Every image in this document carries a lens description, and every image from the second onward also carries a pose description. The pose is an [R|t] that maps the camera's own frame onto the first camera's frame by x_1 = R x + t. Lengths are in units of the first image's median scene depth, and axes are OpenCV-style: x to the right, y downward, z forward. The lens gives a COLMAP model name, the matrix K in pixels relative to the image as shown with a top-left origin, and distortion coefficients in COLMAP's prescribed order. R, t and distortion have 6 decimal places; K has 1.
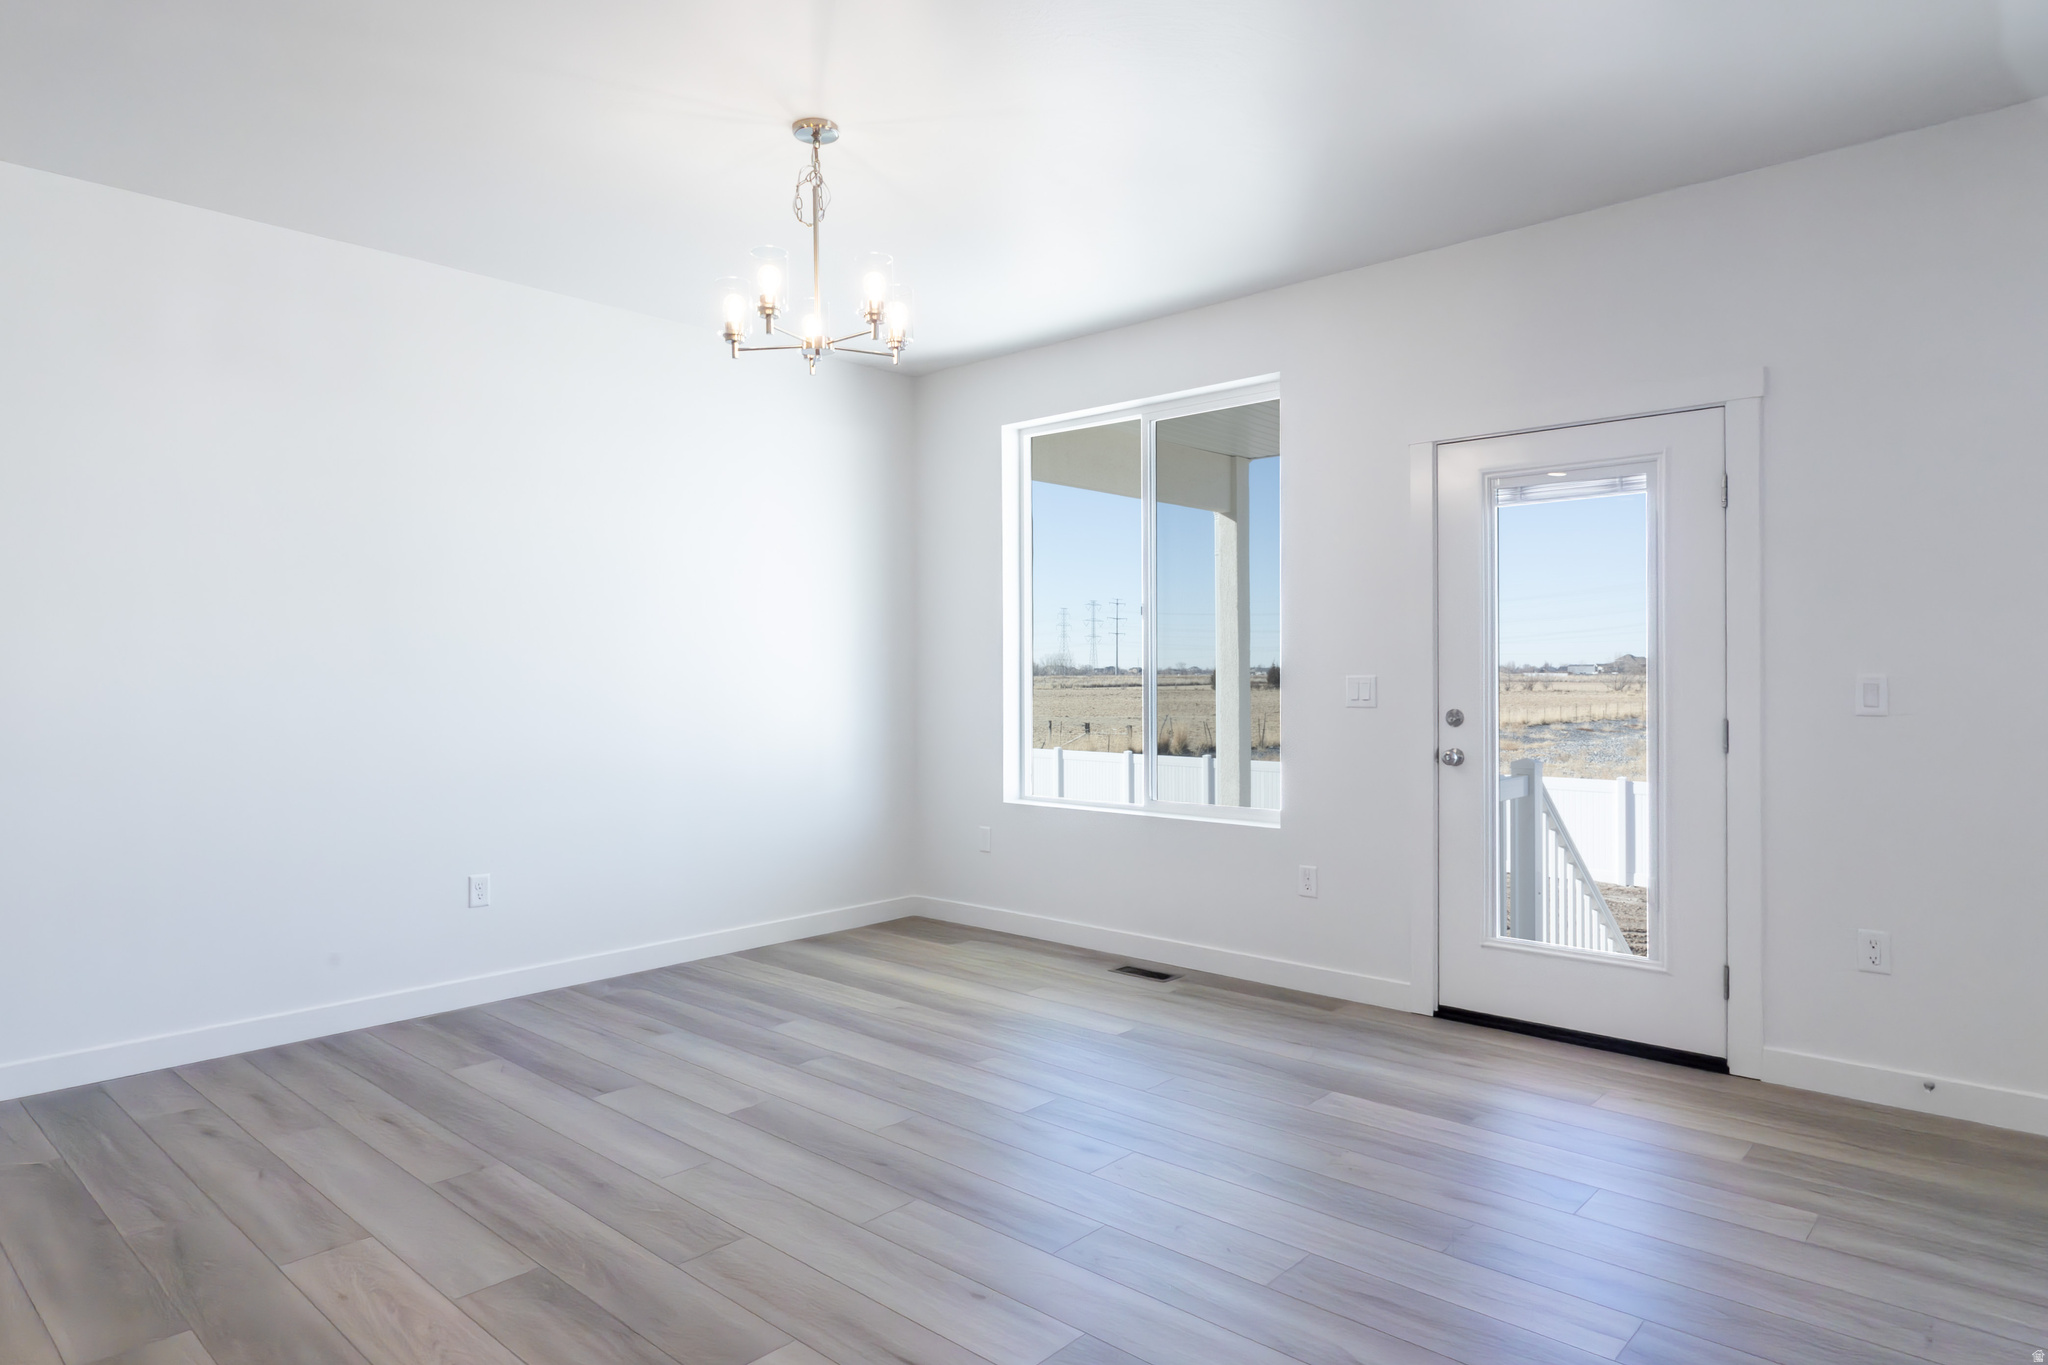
lens RADIAL K [[1205.1, 0, 963.6], [0, 1205.1, 679.2], [0, 0, 1]] dist [0.001770, -0.000573]
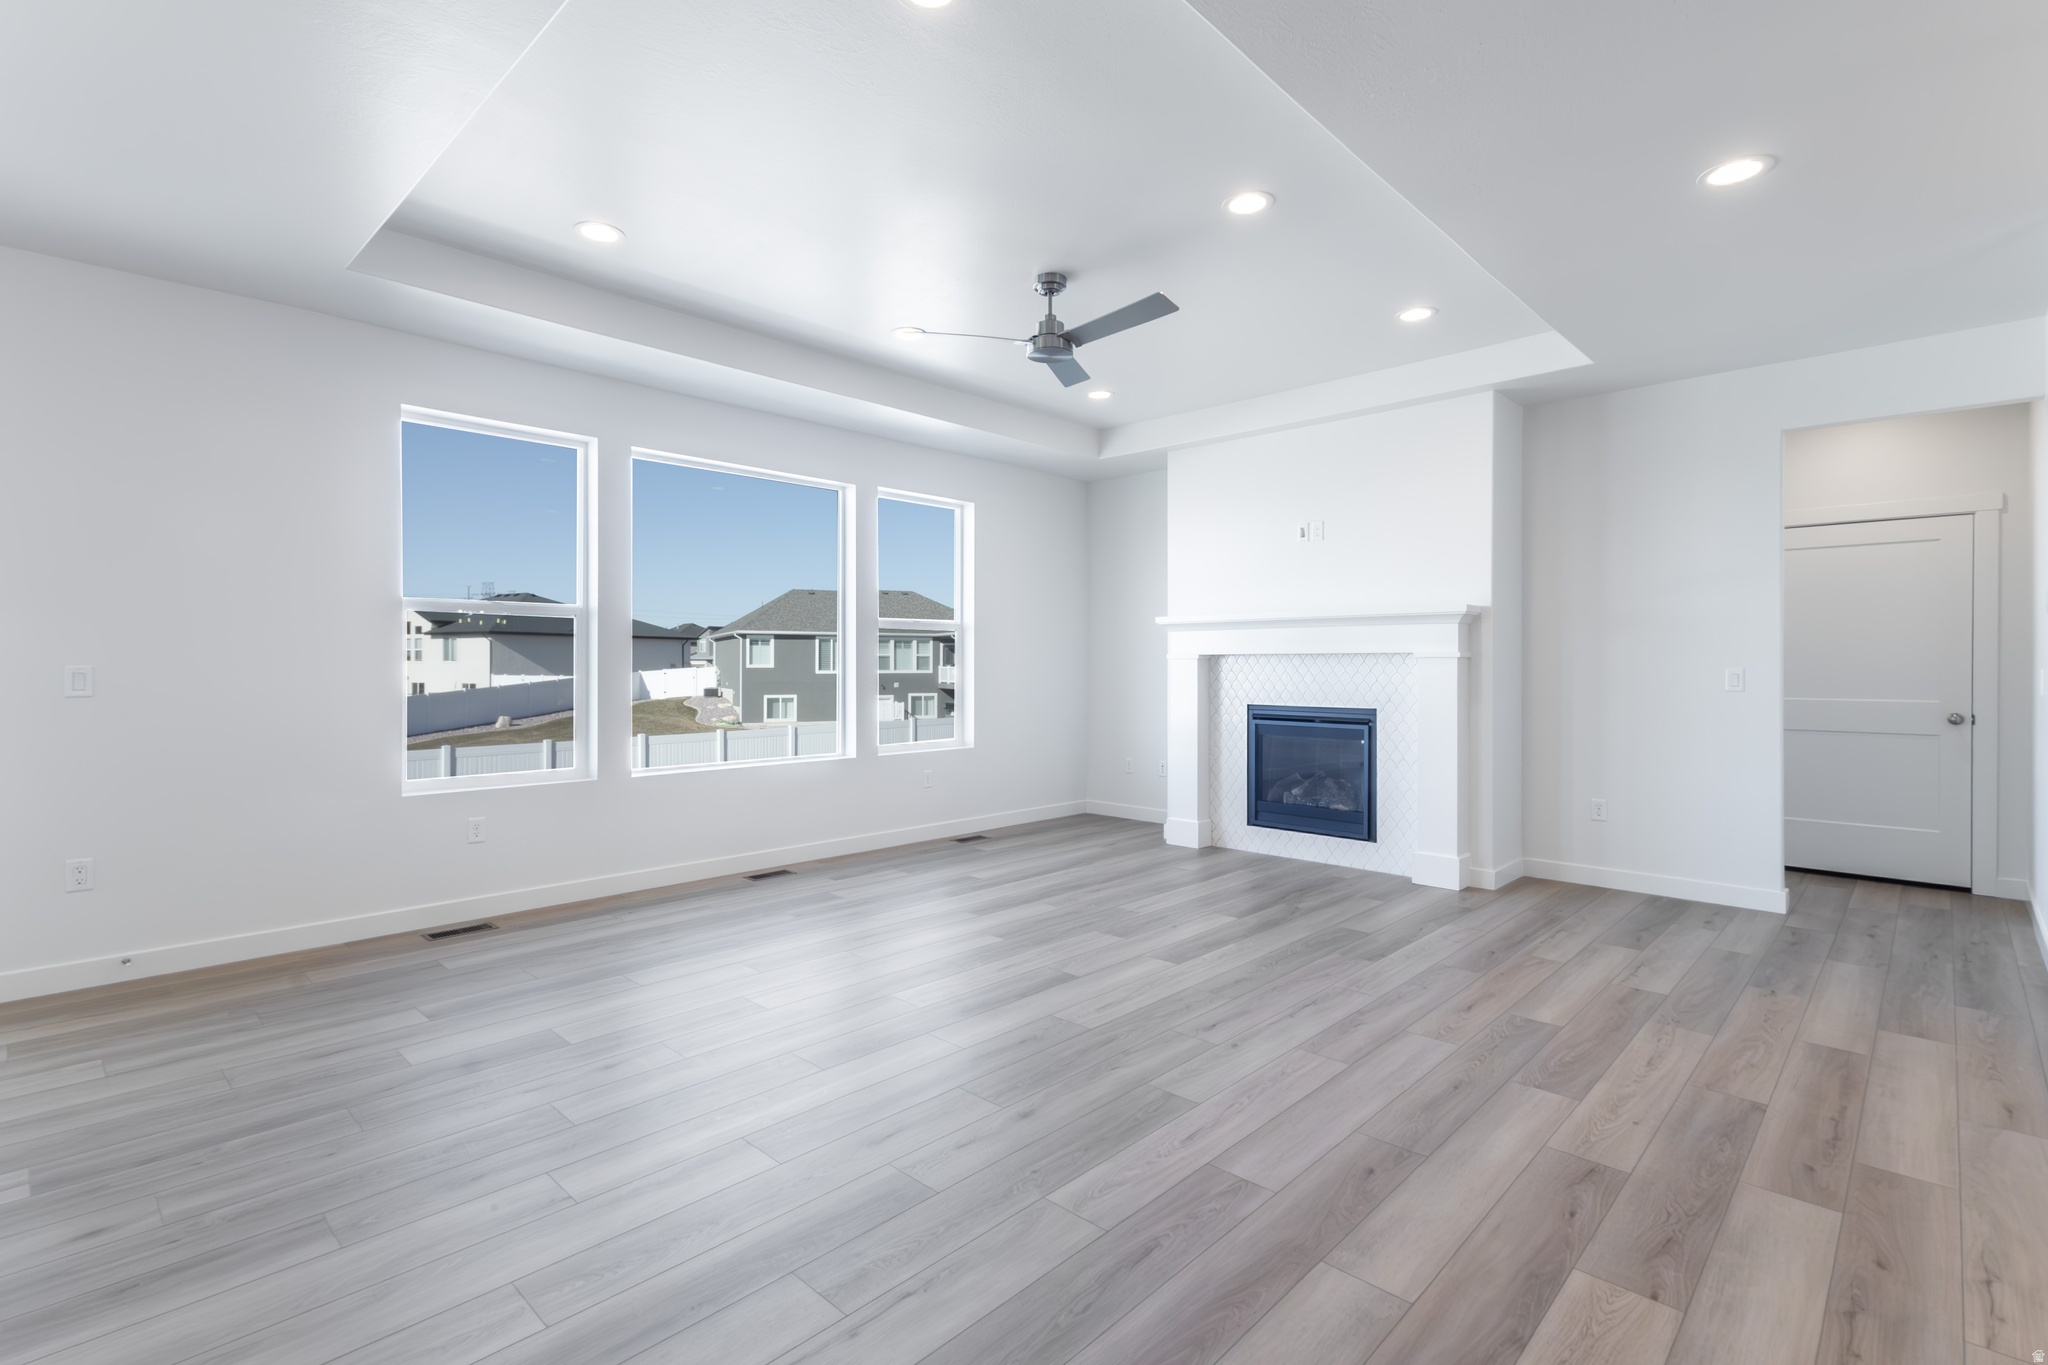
lens RADIAL K [[956.8, 0, 1024.0], [0, 956.8, 682.5], [0, 0, 1]] dist [0.002546, -0.000081]
pose [[-0.000141, -0.007829, 0.999969, -0.355887], [-0.002920, 0.999965, 0.007828, 0.003994], [-0.999996, -0.002918, -0.000164, -0.042689]]
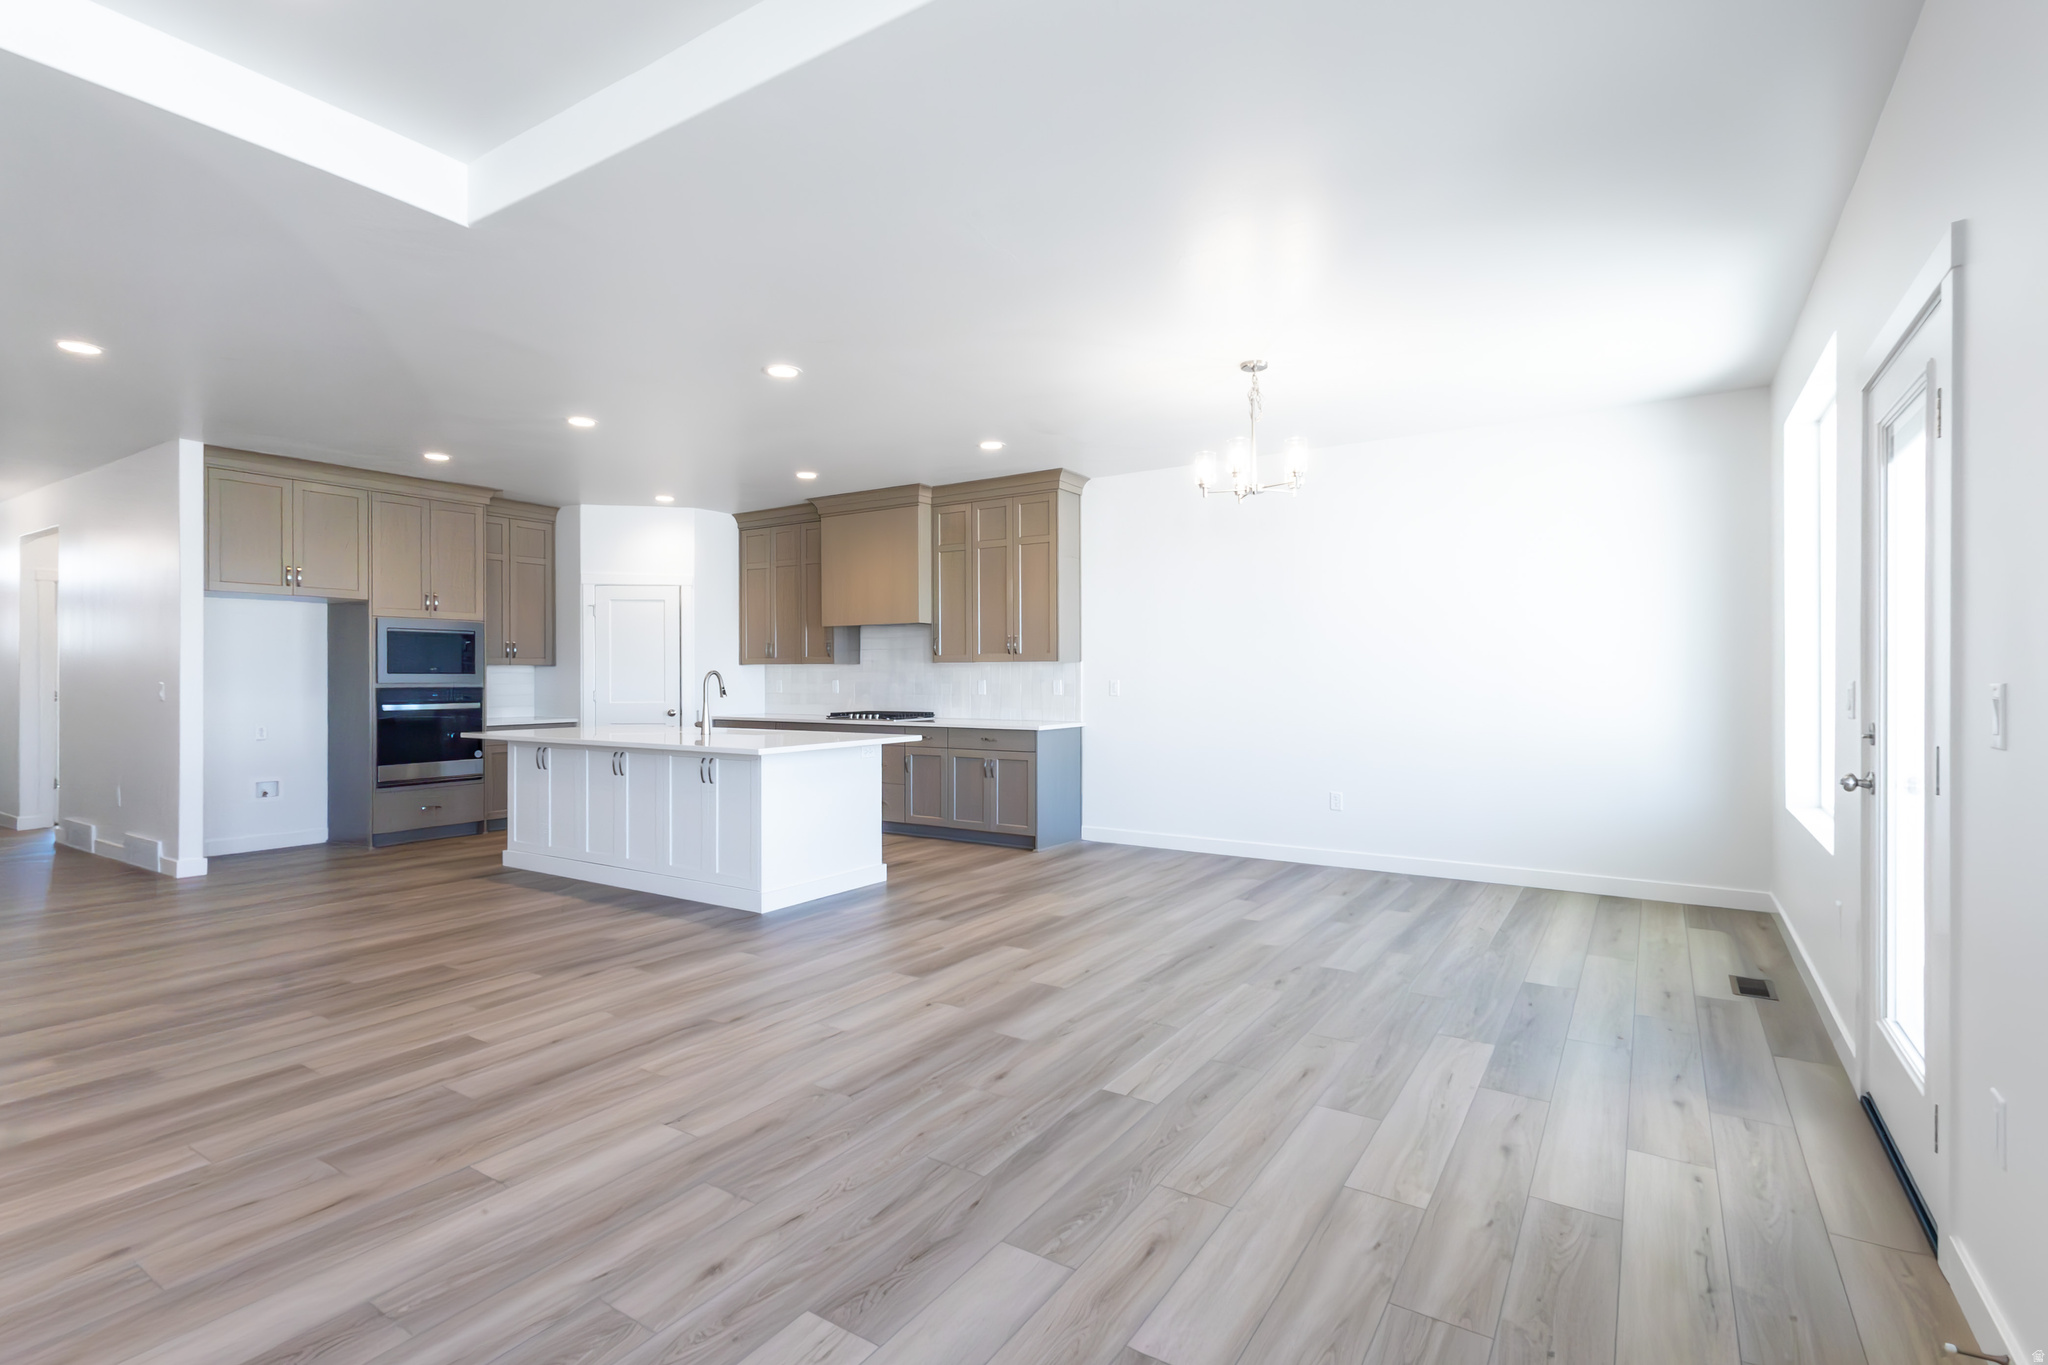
lens RADIAL K [[956.8, 0, 1024.0], [0, 956.8, 682.5], [0, 0, 1]] dist [0.002546, -0.000081]
pose [[0.181239, 0.008405, -0.983403, 1.332502], [-0.002118, 0.999964, 0.008157, -0.007587], [0.983437, 0.000605, 0.181251, 0.479575]]
